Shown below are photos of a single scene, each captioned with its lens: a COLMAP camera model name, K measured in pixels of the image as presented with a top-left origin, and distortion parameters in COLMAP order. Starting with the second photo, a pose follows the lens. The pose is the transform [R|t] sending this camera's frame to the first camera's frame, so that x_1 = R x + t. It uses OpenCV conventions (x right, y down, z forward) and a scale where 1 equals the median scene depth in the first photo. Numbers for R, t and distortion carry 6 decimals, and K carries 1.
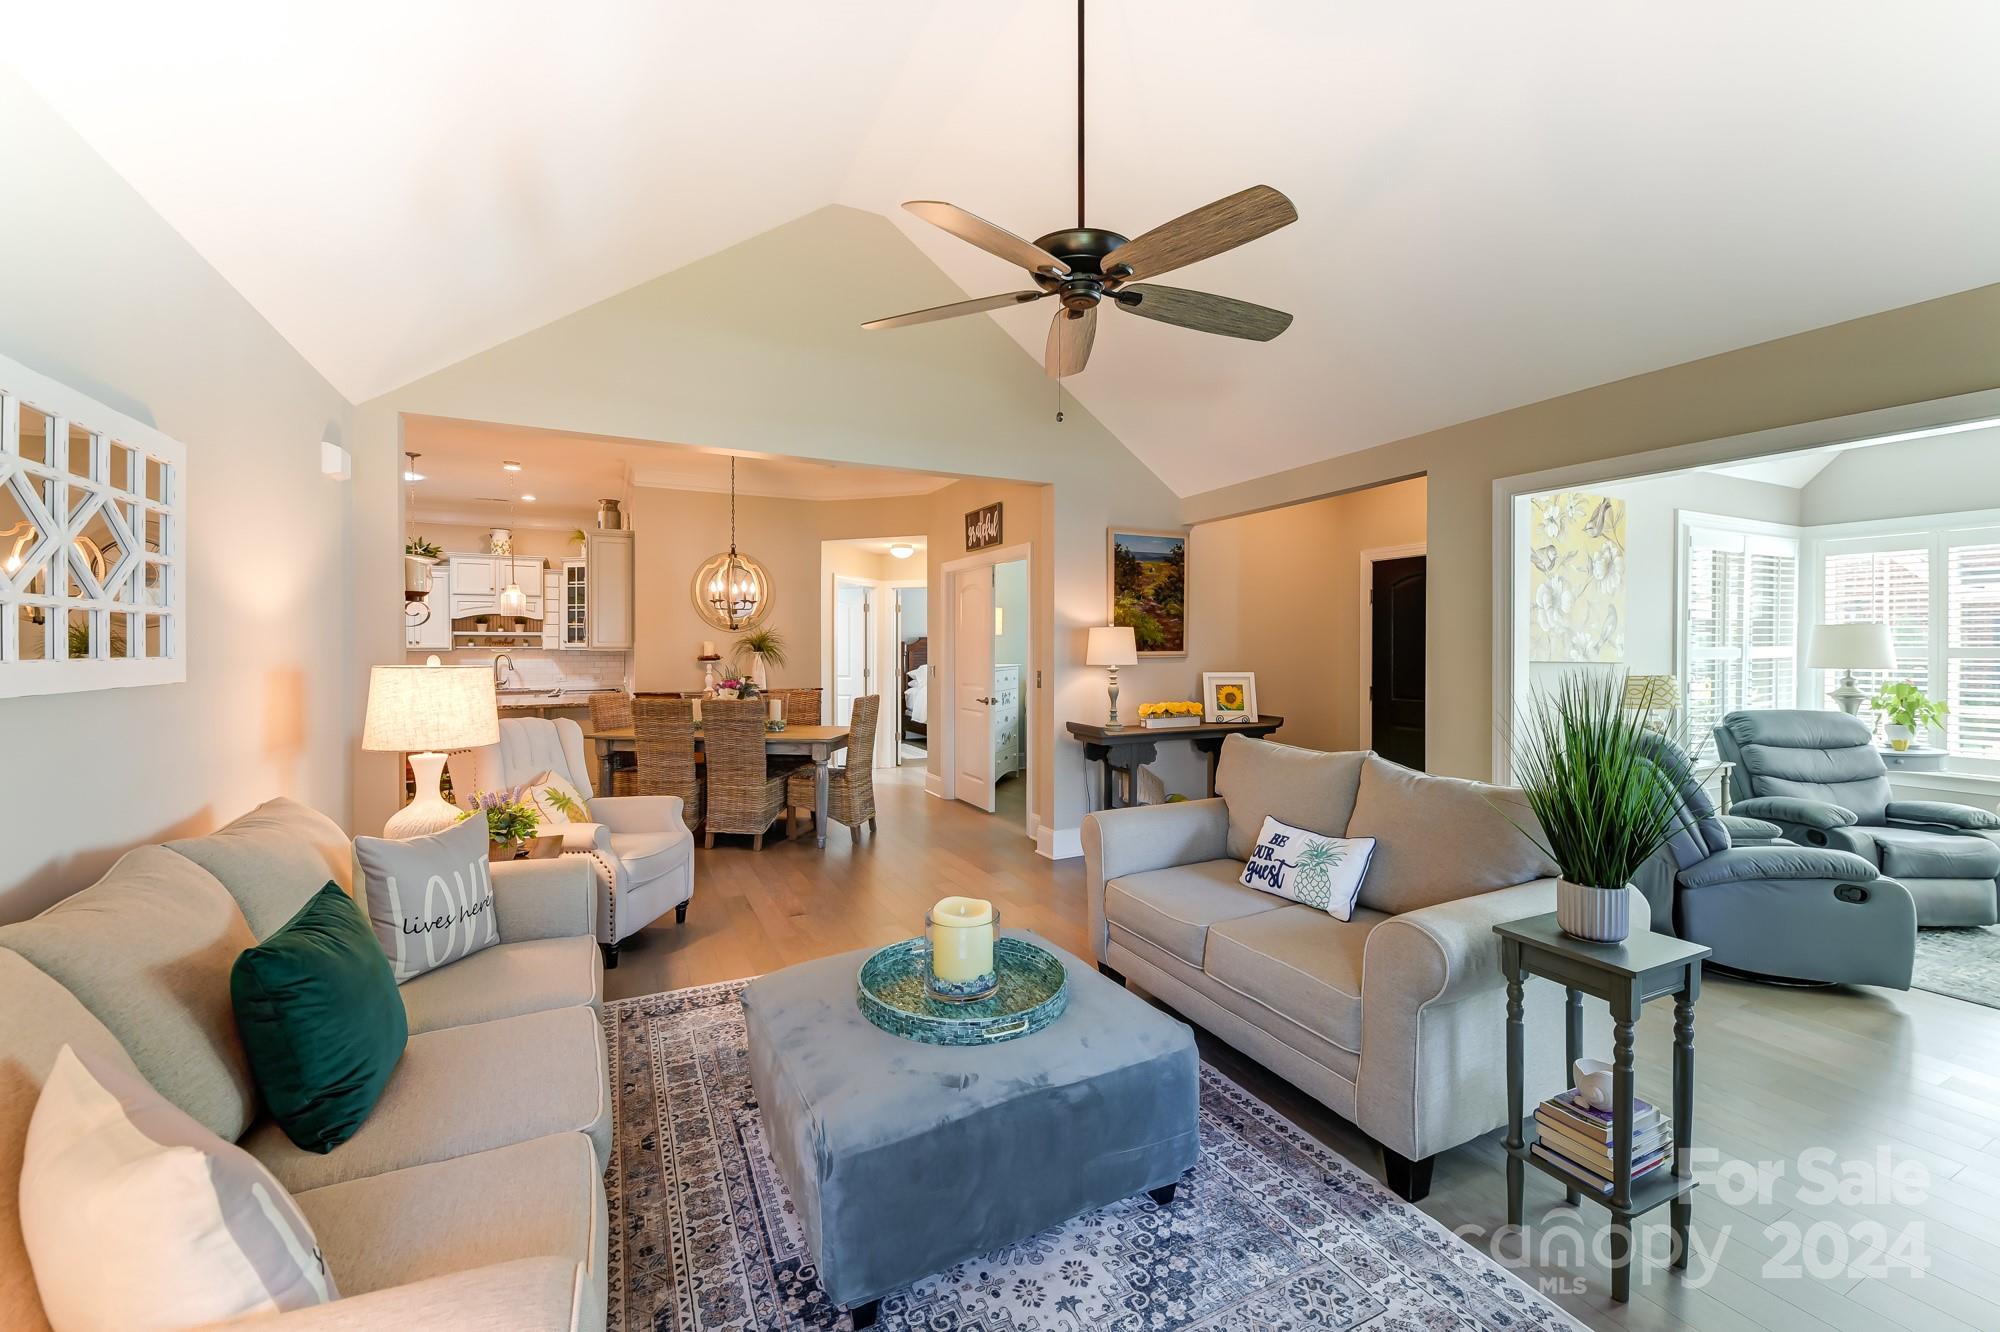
lens RADIAL K [[817.3, 0, 1017.9], [0, 817.3, 660.6], [0, 0, 1]] dist [0.002368, -0.000015]
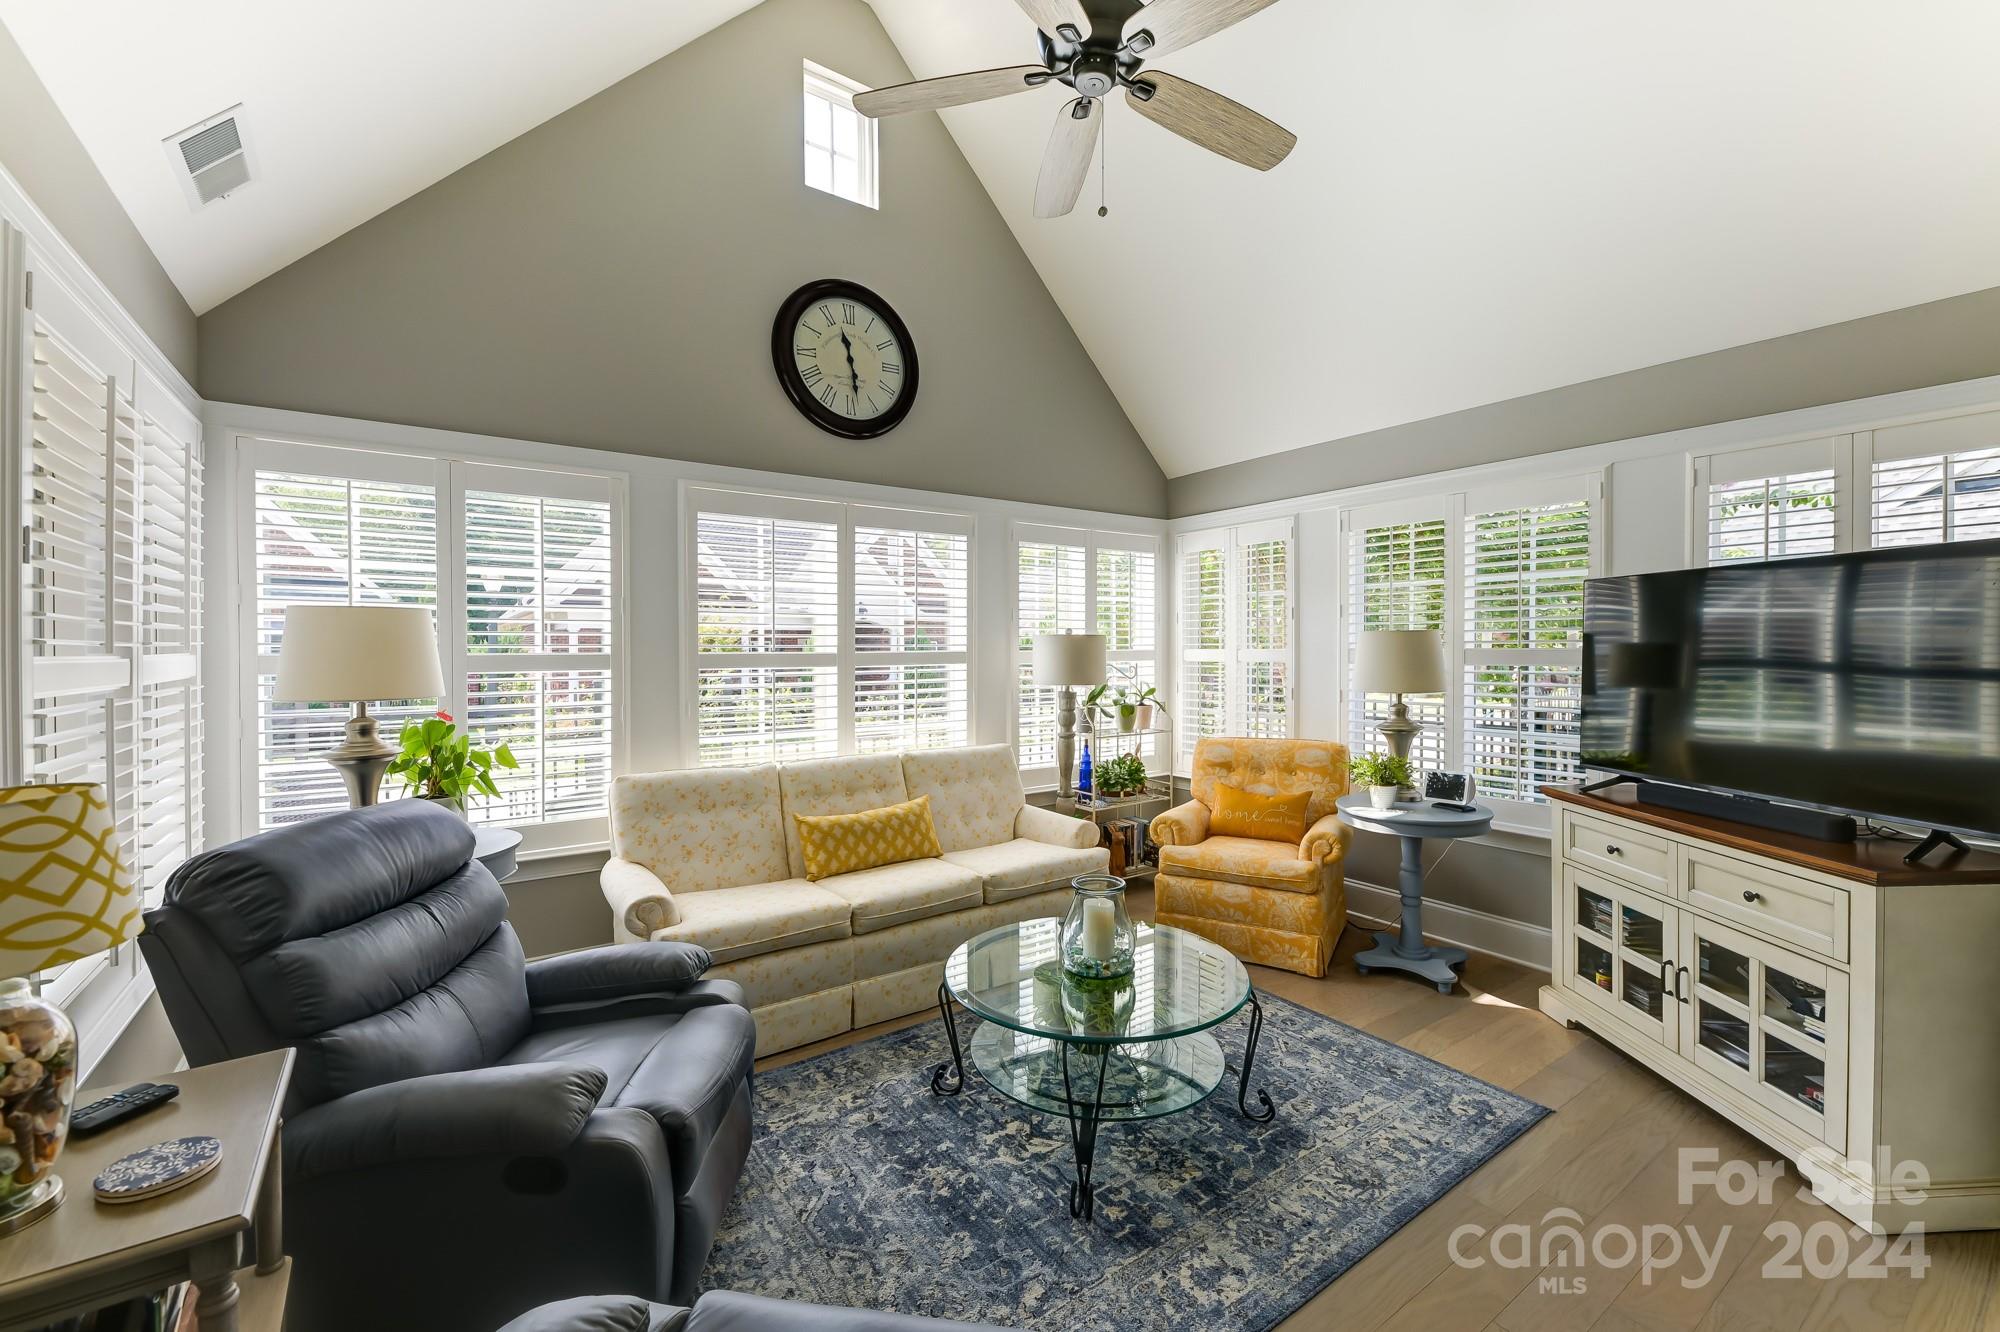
lens RADIAL K [[817.3, 0, 1017.9], [0, 817.3, 660.6], [0, 0, 1]] dist [0.002368, -0.000015]
pose [[-0.153321, -0.010091, 0.988125, 0.555279], [0.025306, 0.999580, 0.014135, -0.010665], [-0.987852, 0.027173, -0.153001, 0.801380]]
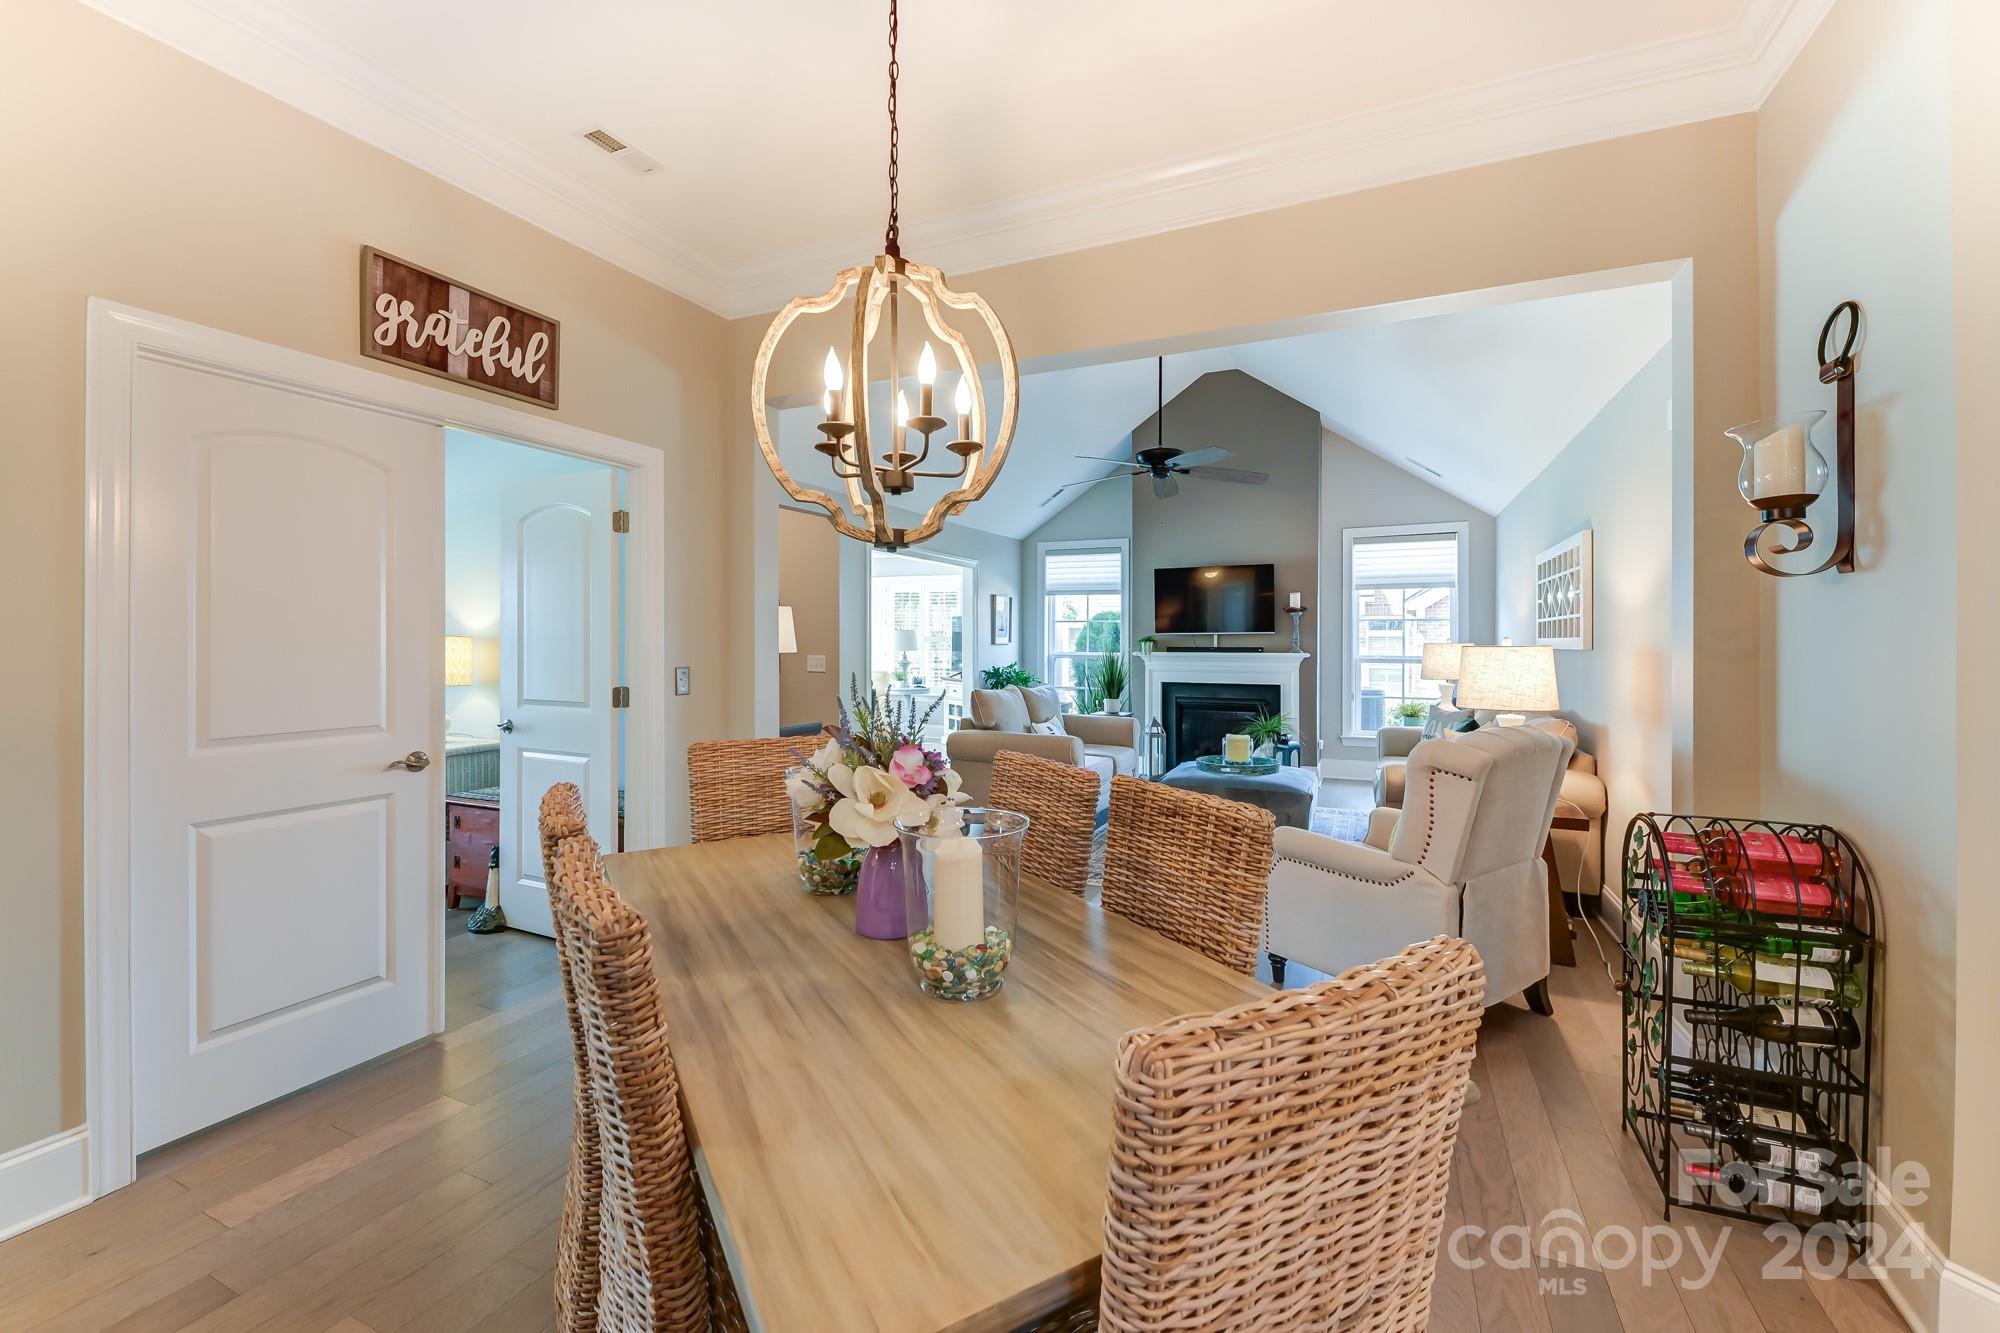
lens RADIAL K [[813.0, 0, 1003.9], [0, 813.0, 640.6], [0, 0, 1]] dist [0.002744, -0.000540]
pose [[-0.624264, -0.003302, 0.781206, -0.813174], [0.017533, 0.999680, 0.018236, -0.028717], [-0.781017, 0.025081, -0.624006, 1.602826]]
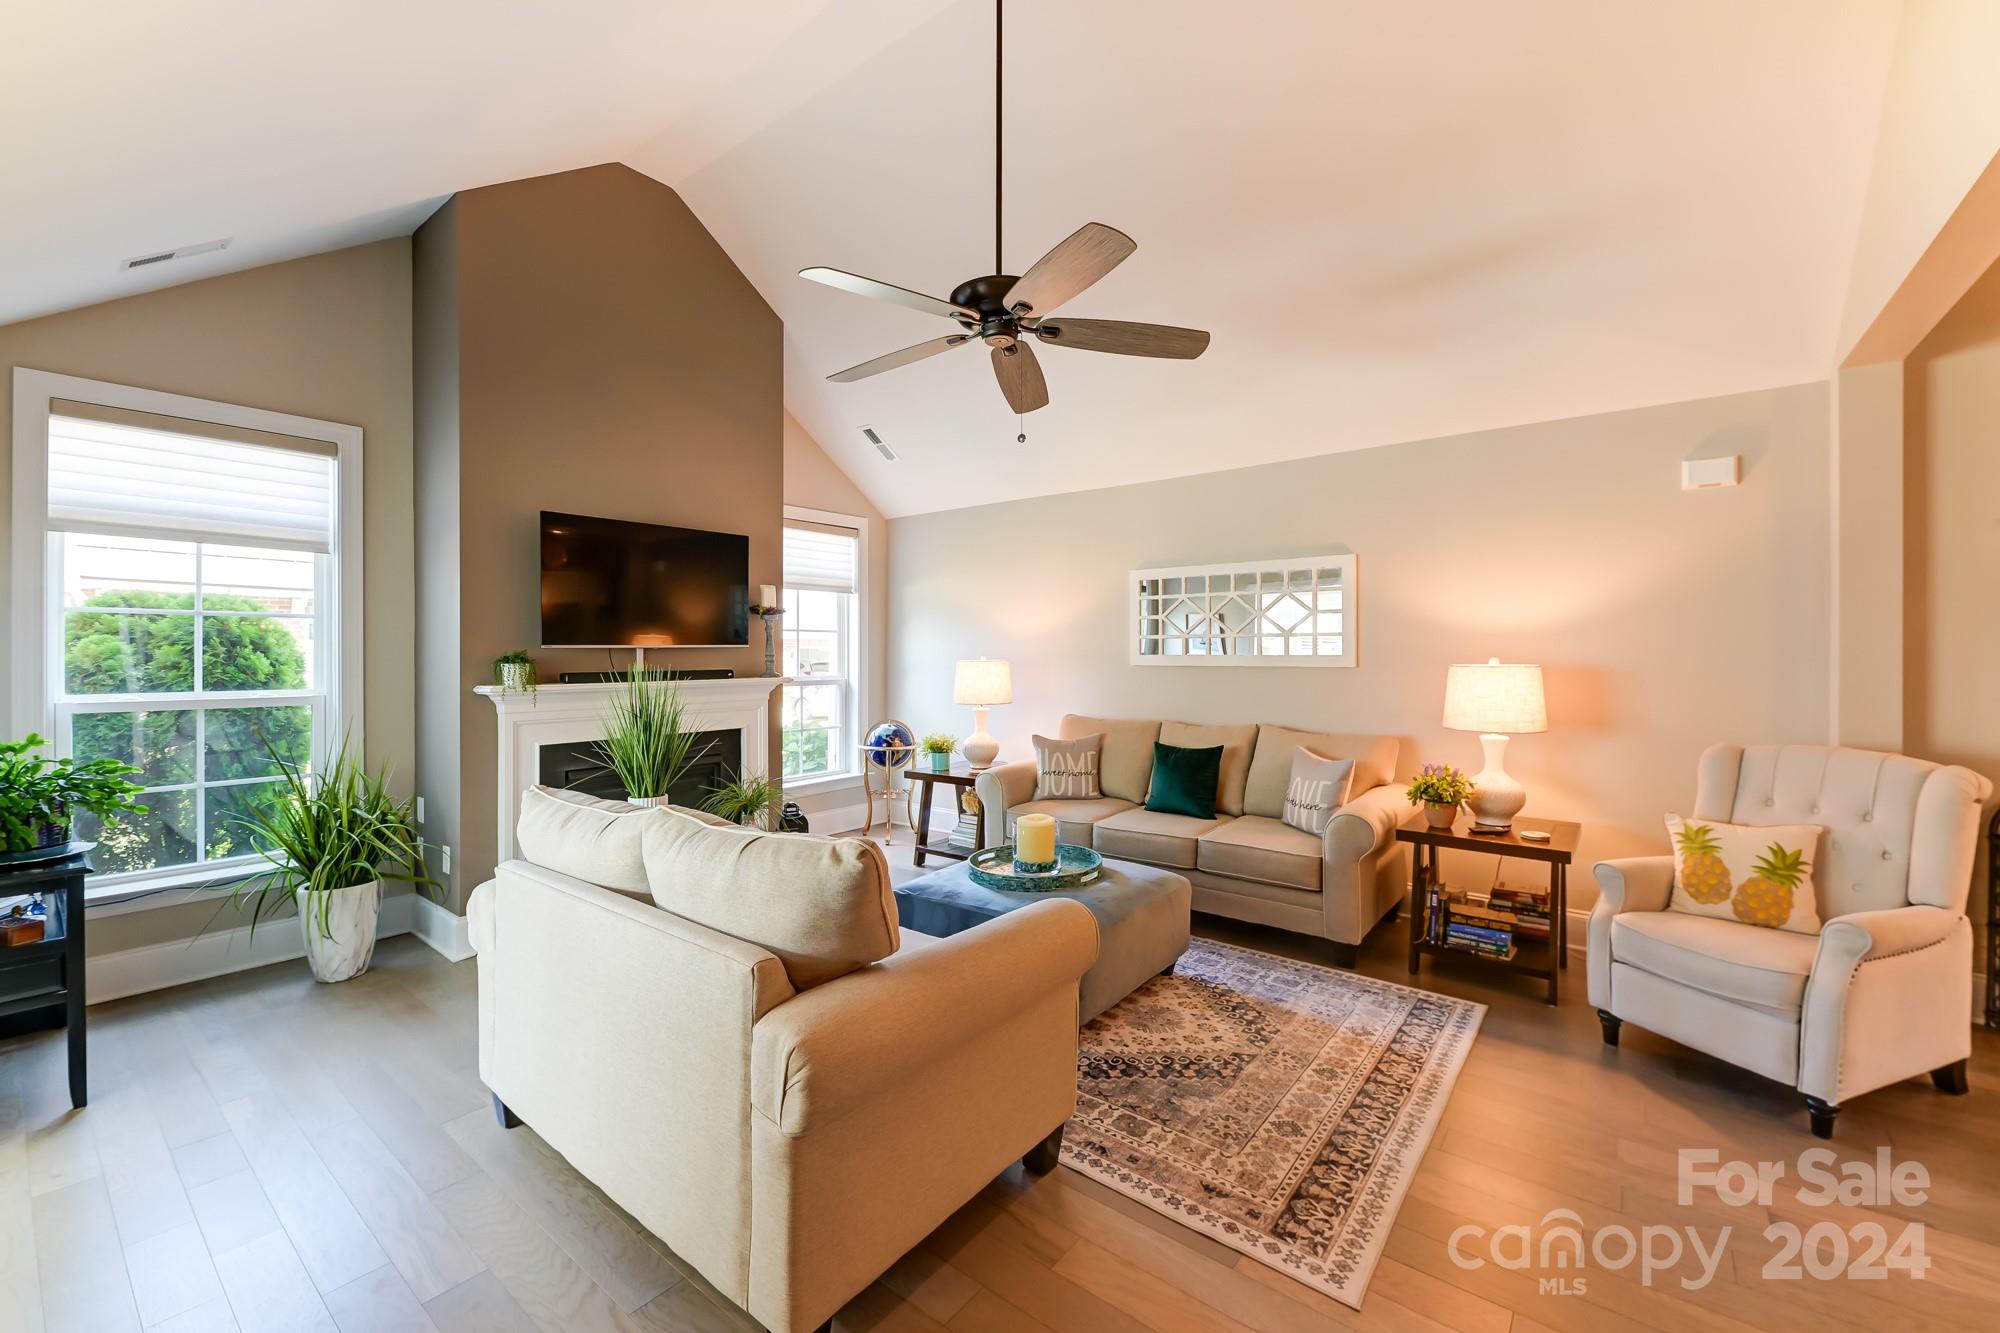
lens RADIAL K [[802.1, 0, 1012.8], [0, 802.1, 658.7], [0, 0, 1]] dist [0.001022, -0.005616]
pose [[-0.903597, 0.001912, -0.428380, 0.315658], [-0.010590, 0.999585, 0.026800, -0.019378], [0.428253, 0.028753, -0.903201, 1.191653]]
